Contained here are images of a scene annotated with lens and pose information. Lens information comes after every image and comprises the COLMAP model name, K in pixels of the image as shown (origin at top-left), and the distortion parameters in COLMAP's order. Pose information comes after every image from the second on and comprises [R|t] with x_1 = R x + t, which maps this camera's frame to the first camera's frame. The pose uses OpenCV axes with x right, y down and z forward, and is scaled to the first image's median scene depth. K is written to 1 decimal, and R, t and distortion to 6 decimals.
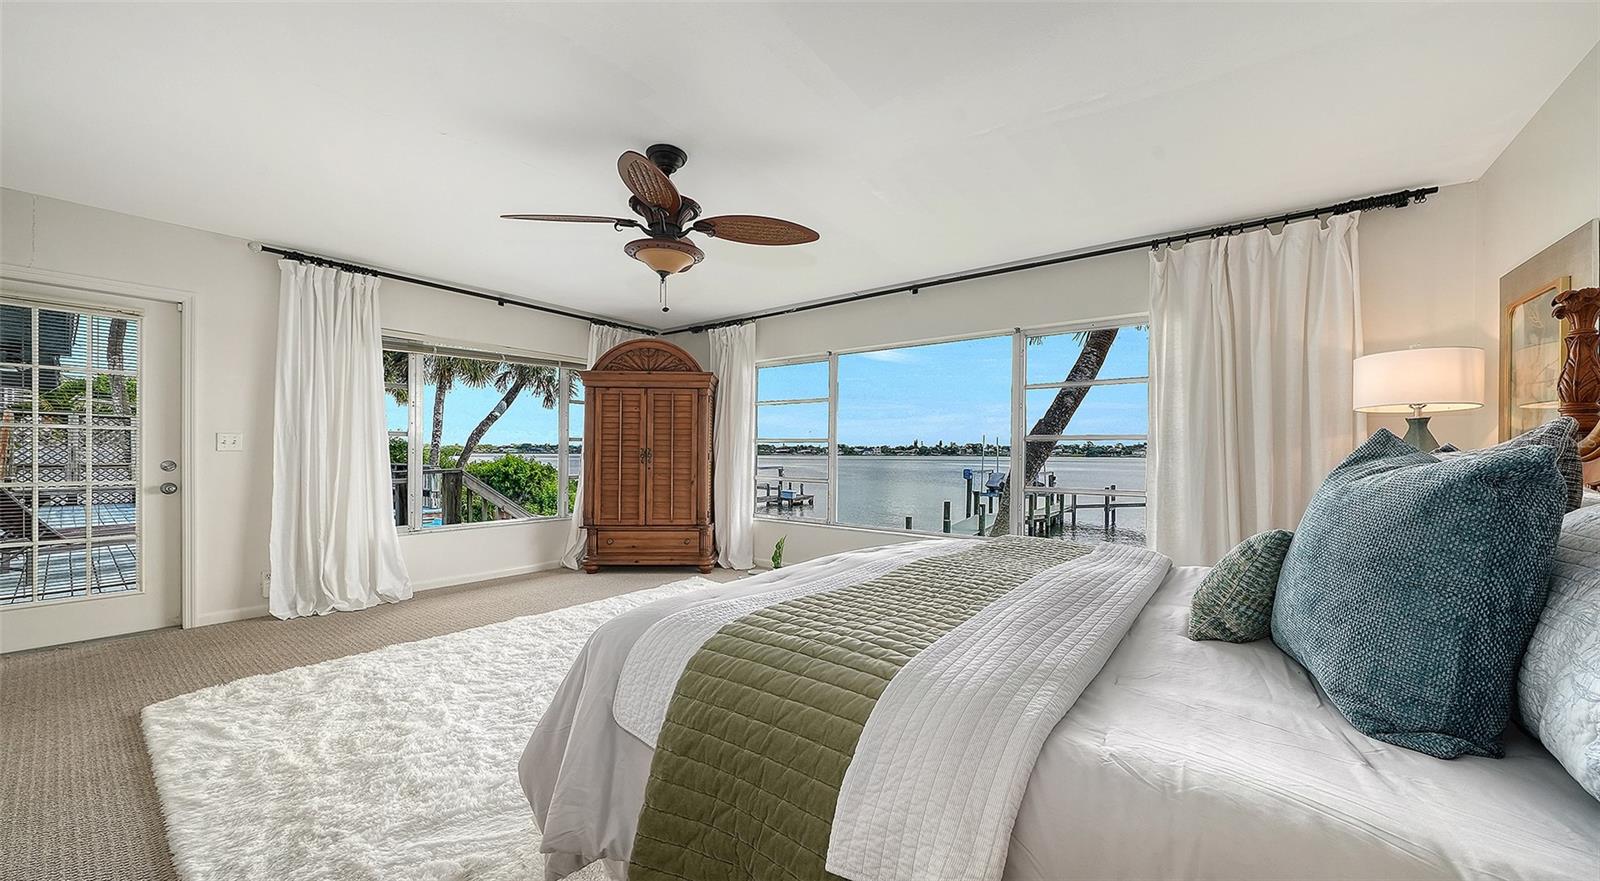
lens RADIAL K [[559.3, 0, 815.6], [0, 559.3, 453.1], [0, 0, 1]] dist [-0.004866, -0.000146]
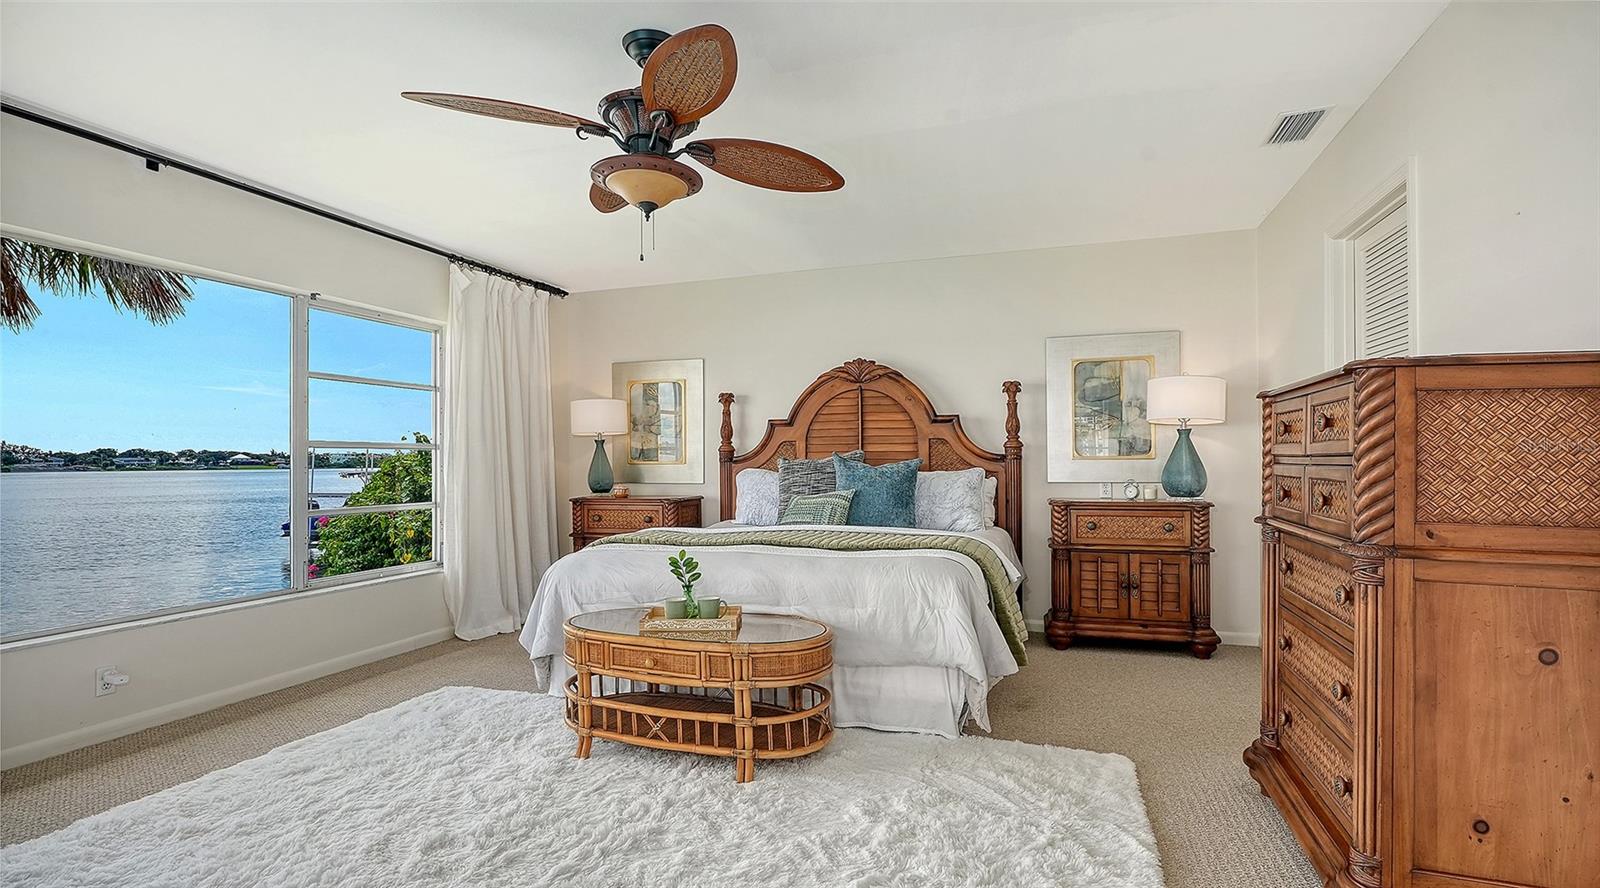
lens RADIAL K [[780.2, 0, 793.8], [0, 780.2, 470.6], [0, 0, 1]] dist [0.000619, -0.000196]
pose [[-0.311211, -0.015728, 0.950211, -0.634049], [0.005833, 0.999813, 0.018459, -0.005449], [-0.950323, 0.011287, -0.311061, 0.574346]]
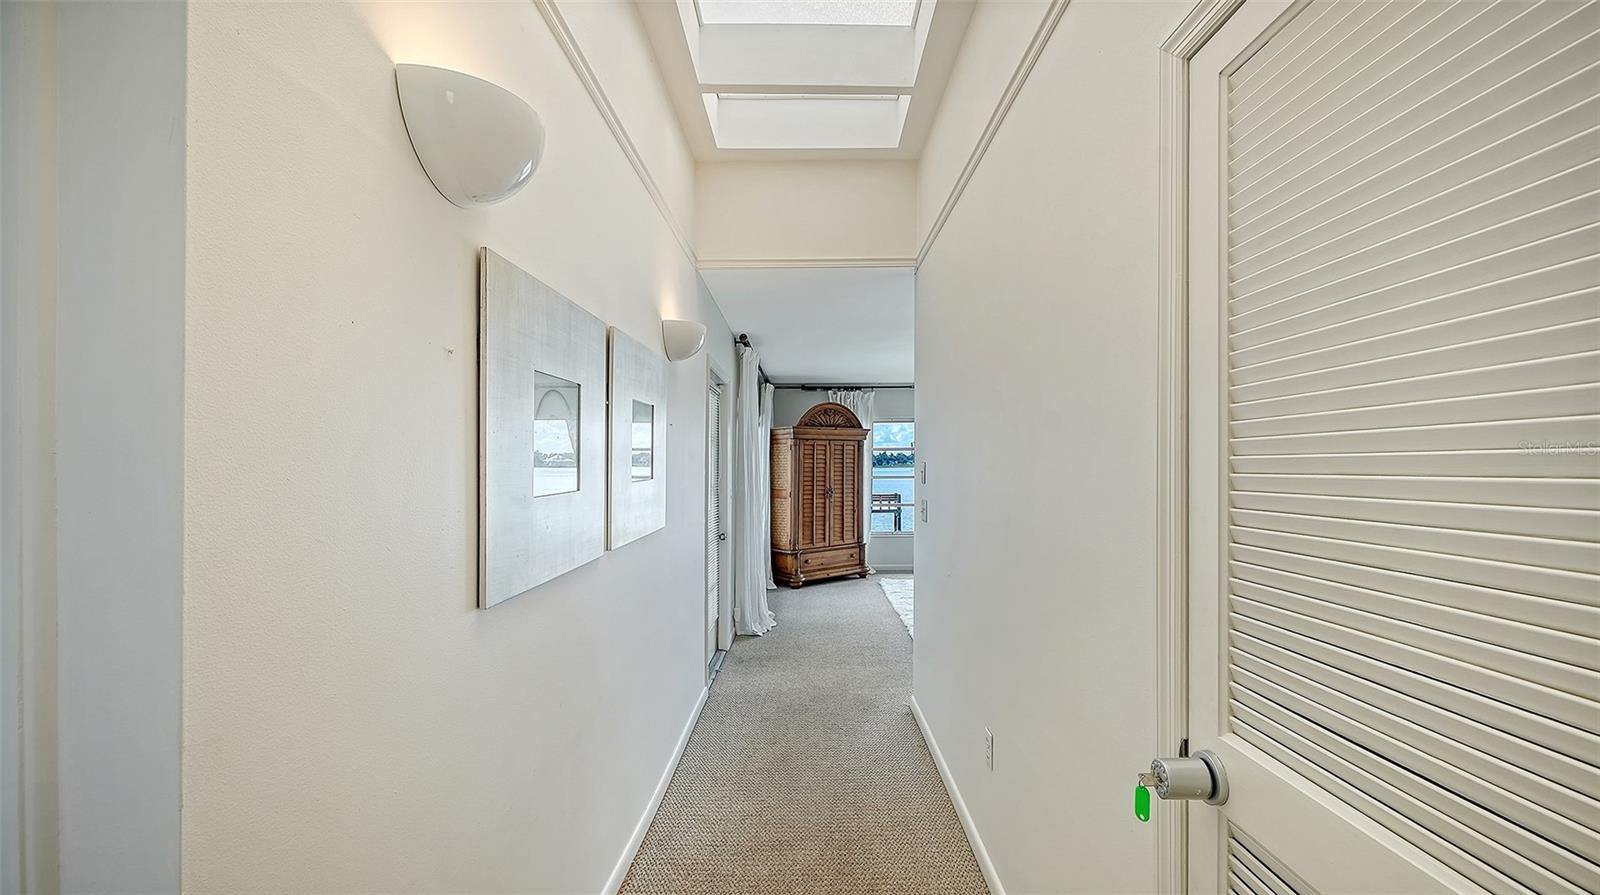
lens RADIAL K [[634.0, 0, 802.4], [0, 634.0, 474.9], [0, 0, 1]] dist [-0.003424, -0.000592]
pose [[0.804284, -0.025257, 0.593708, -1.223706], [0.017420, 0.999669, 0.018927, -0.064925], [-0.593989, -0.004880, 0.804458, -0.139263]]
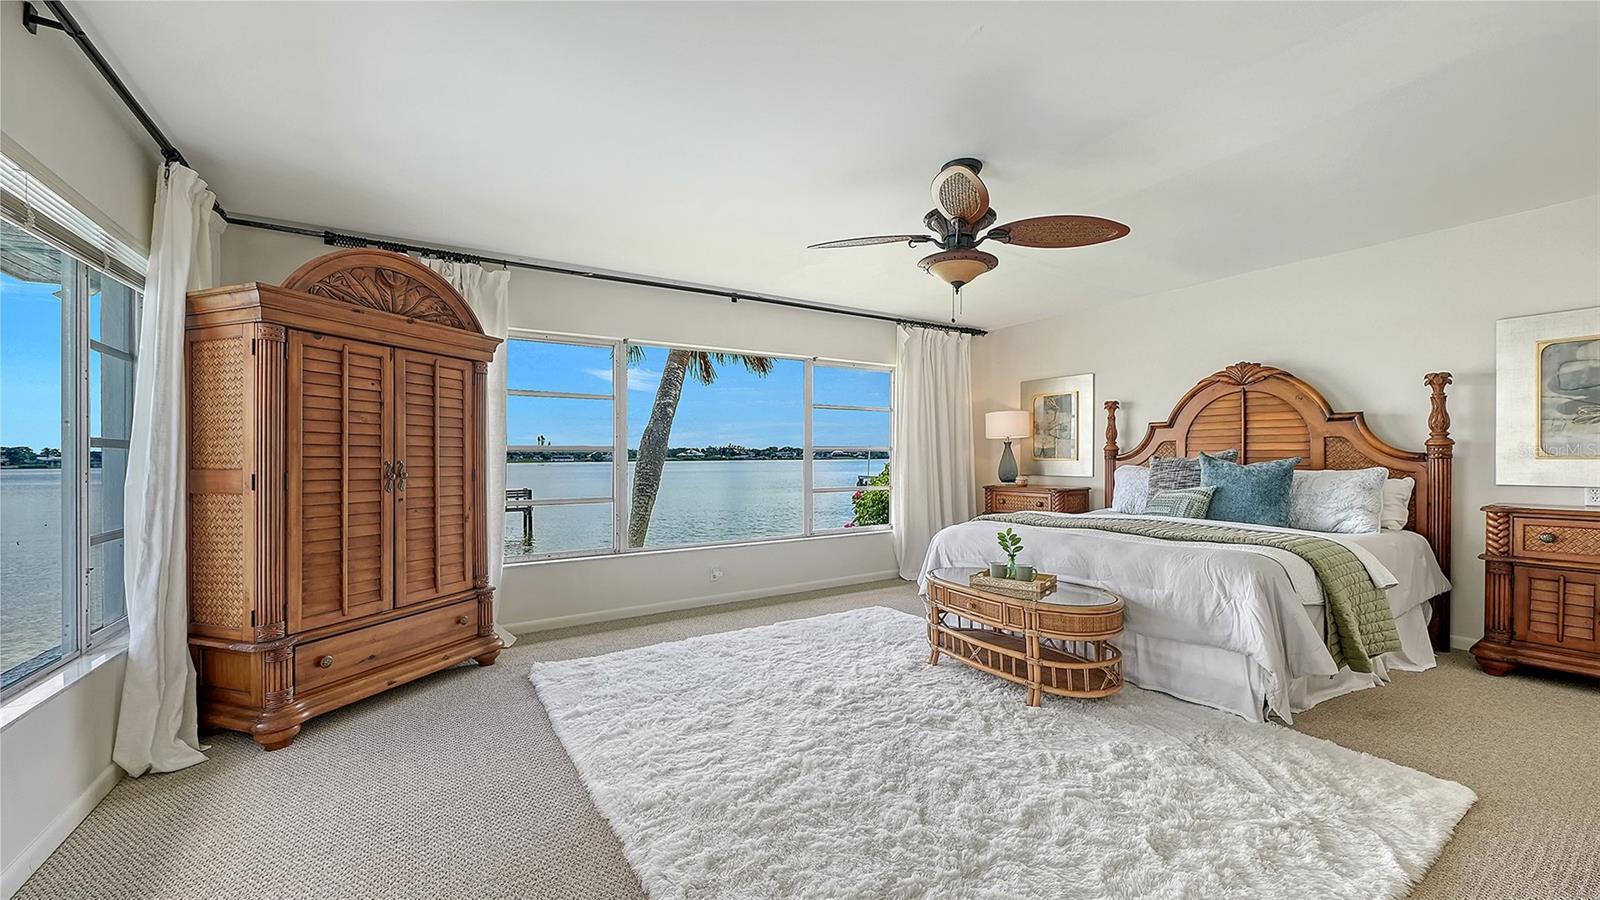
lens RADIAL K [[614.2, 0, 798.9], [0, 614.2, 471.7], [0, 0, 1]] dist [-0.000247, -0.000184]
pose [[0.356705, -0.031655, 0.933681, -0.705934], [0.010203, 0.999498, 0.029989, -0.013161], [-0.934161, -0.001171, 0.356849, 0.442473]]
